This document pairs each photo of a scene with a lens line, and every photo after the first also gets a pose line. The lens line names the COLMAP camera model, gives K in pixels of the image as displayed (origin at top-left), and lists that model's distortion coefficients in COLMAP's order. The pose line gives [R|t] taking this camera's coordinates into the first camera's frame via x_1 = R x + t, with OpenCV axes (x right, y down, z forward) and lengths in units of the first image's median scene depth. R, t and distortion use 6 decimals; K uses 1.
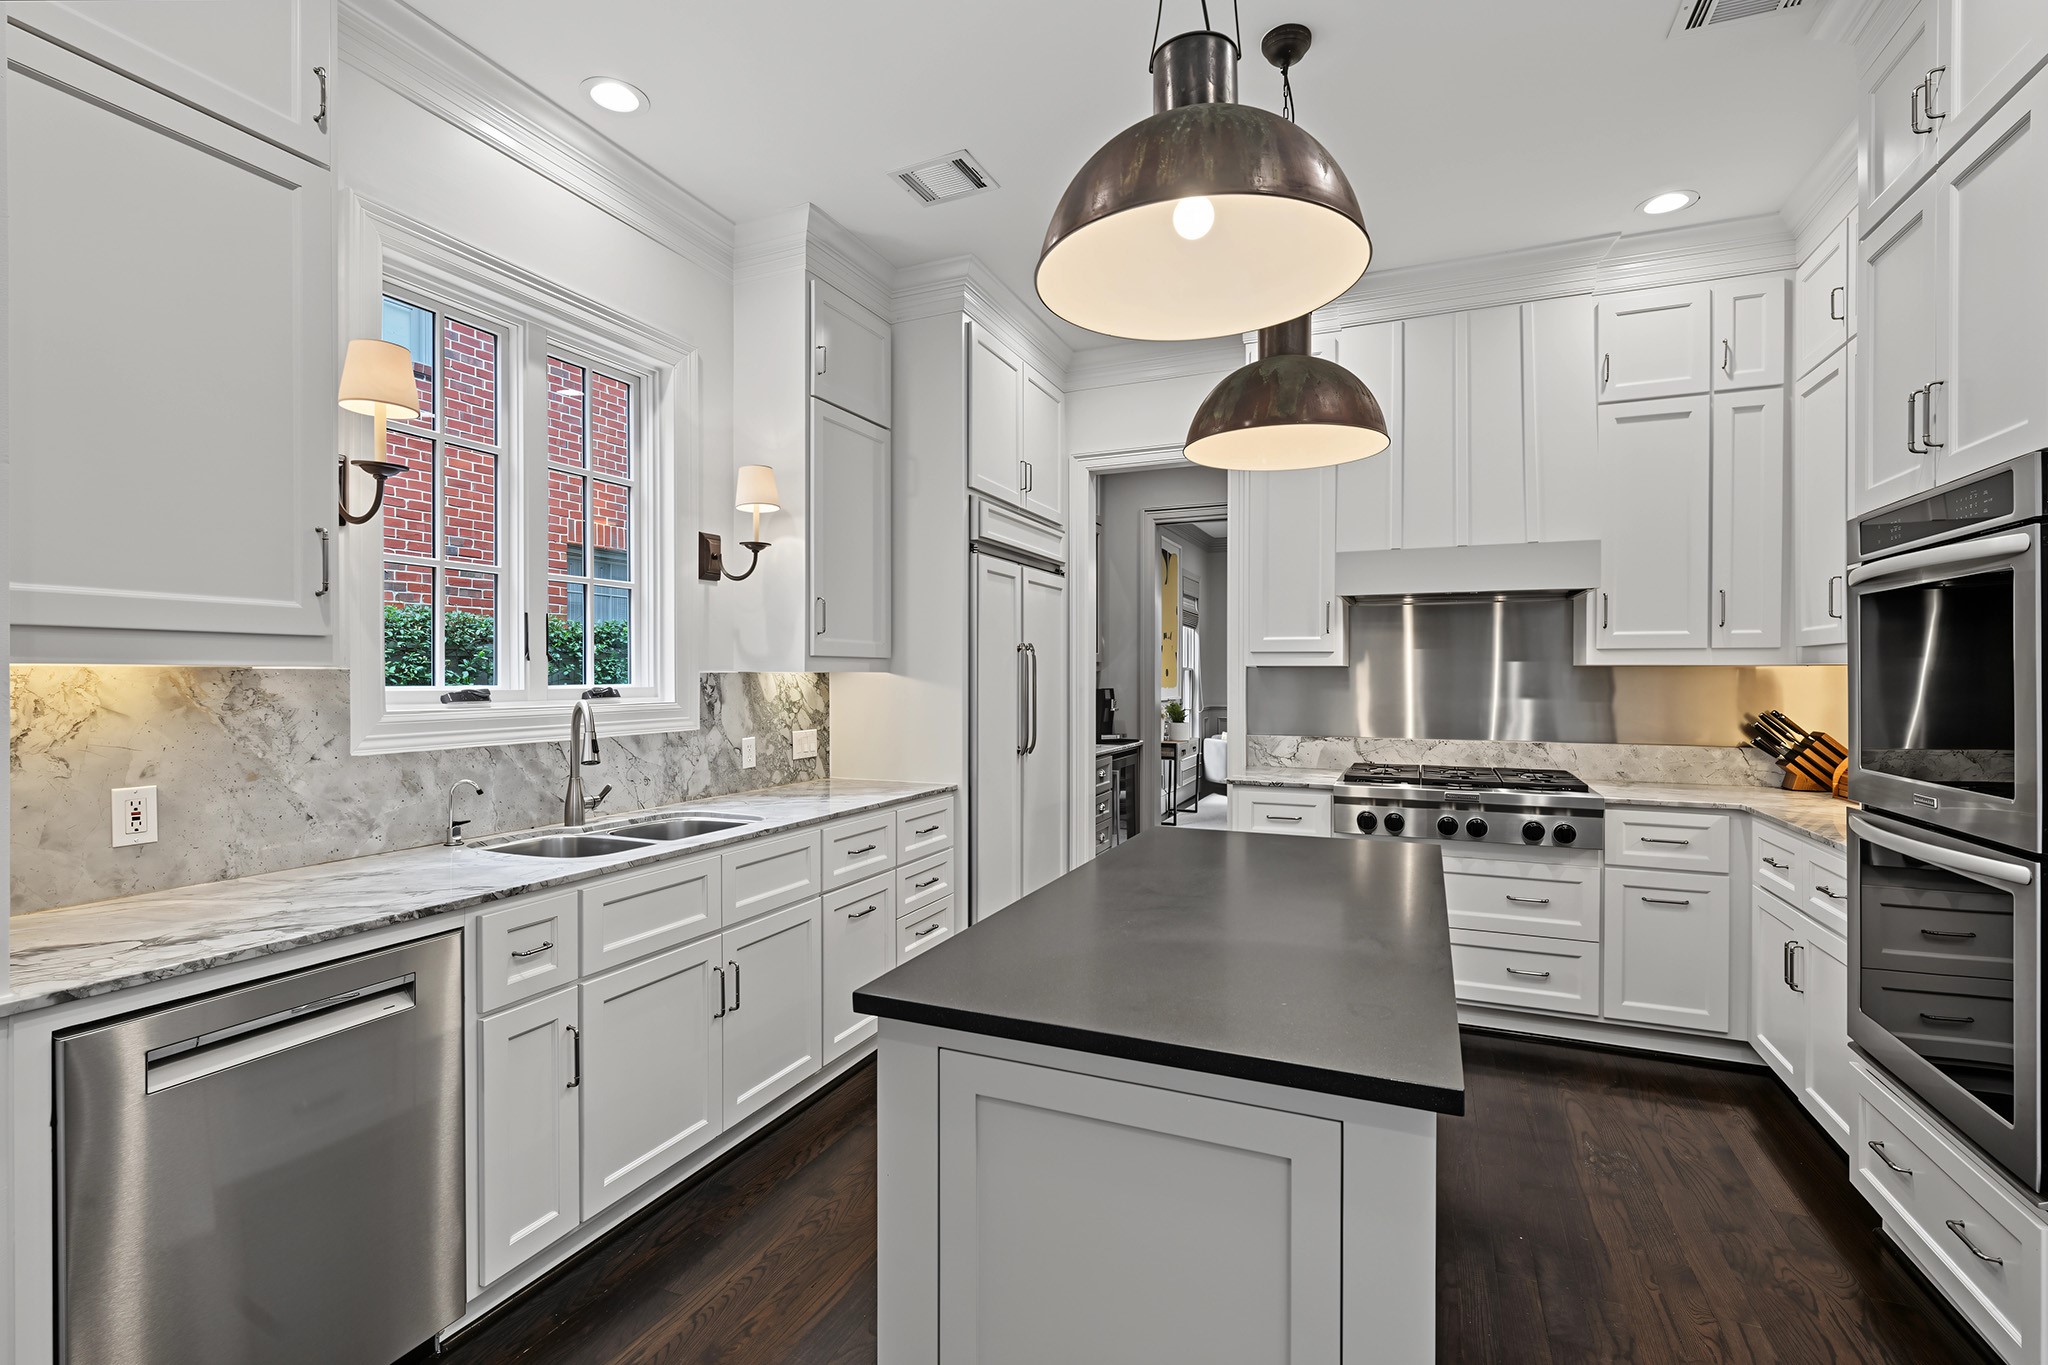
lens RADIAL K [[937.8, 0, 1024.0], [0, 937.8, 682.5], [0, 0, 1]] dist [0.000905, 0.000334]
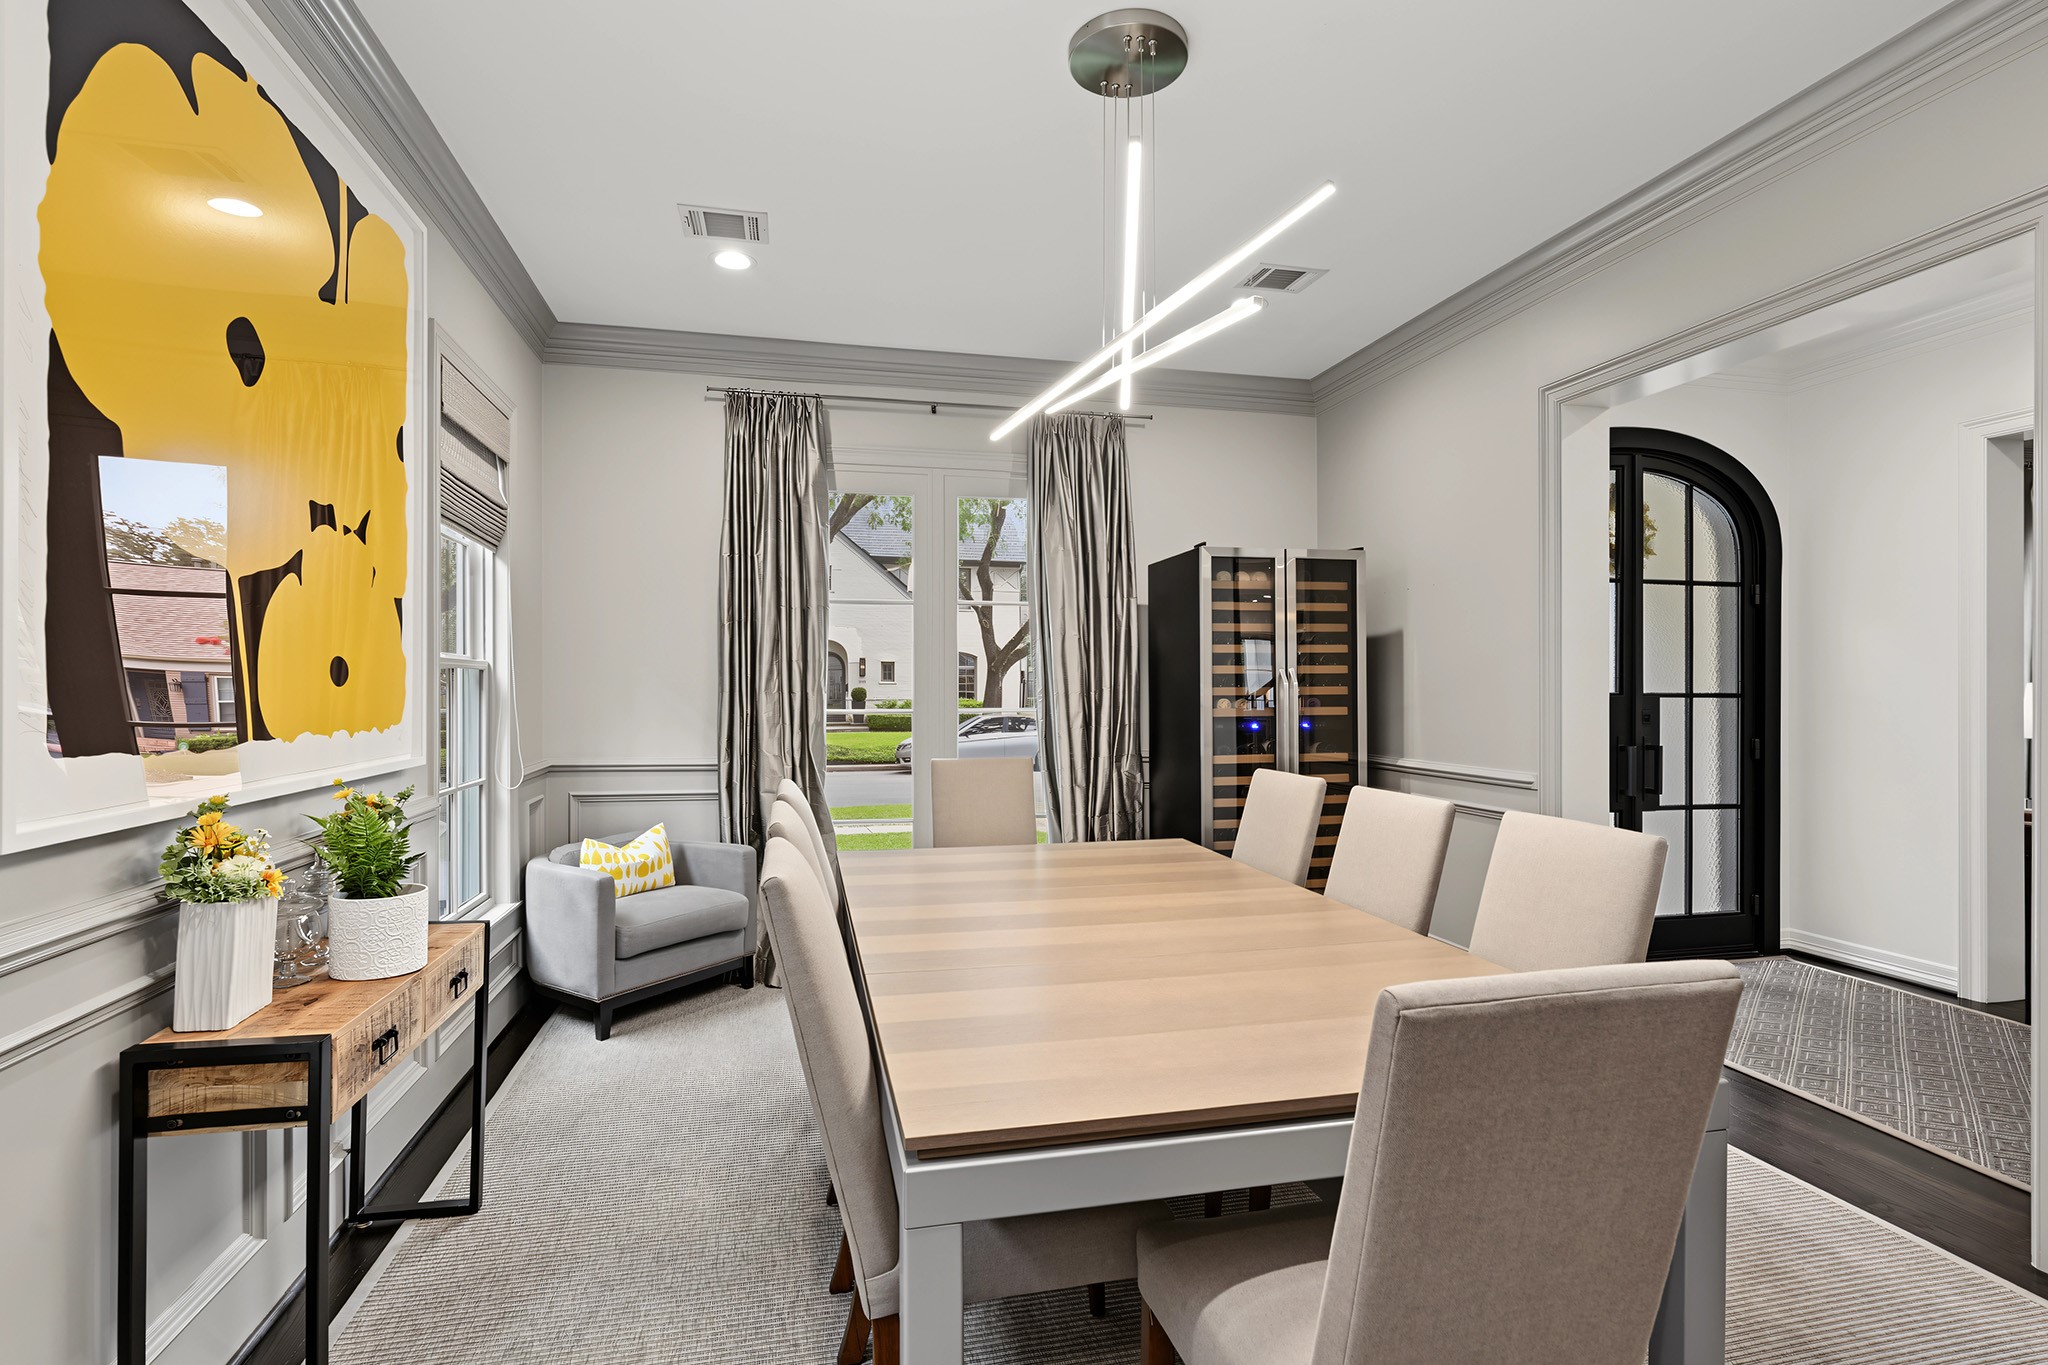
lens RADIAL K [[978.2, 0, 1024.0], [0, 978.2, 682.5], [0, 0, 1]] dist [0.002875, 0.000536]
pose [[0.806671, 0.001397, 0.590999, 0.141351], [0.004761, 0.999949, -0.008863, -0.004436], [-0.590982, 0.009963, 0.806623, 0.666908]]
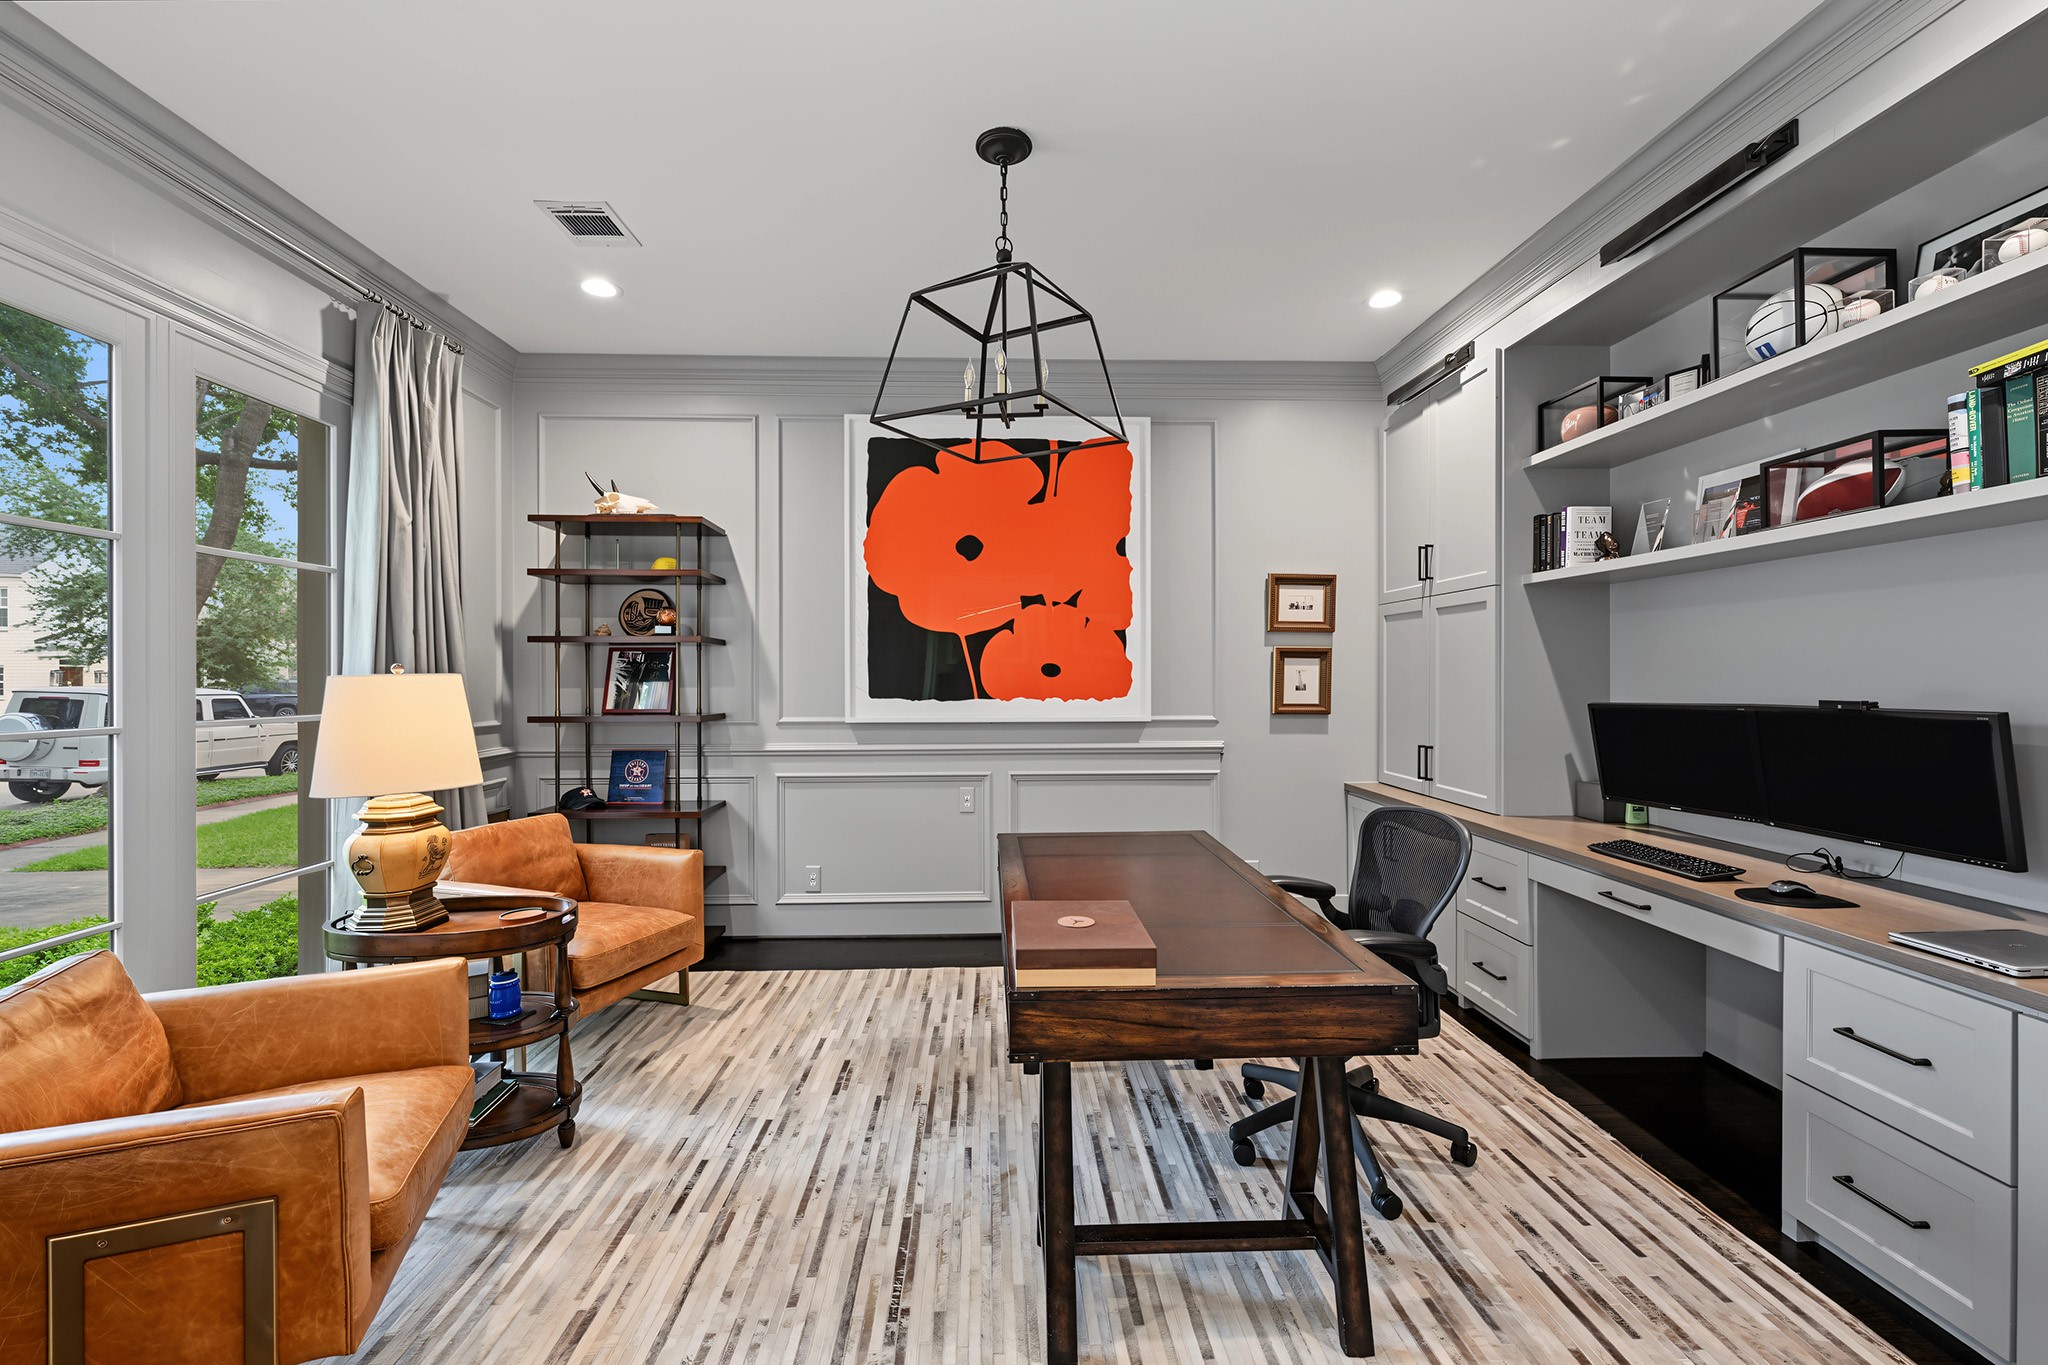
lens RADIAL K [[832.3, 0, 1024.0], [0, 832.3, 682.5], [0, 0, 1]] dist [0.000044, 0.000006]
pose [[0.423886, 0.005506, -0.905699, 0.552254], [-0.004883, 0.999981, 0.003794, -0.005285], [0.905702, 0.002815, 0.423905, 0.764037]]
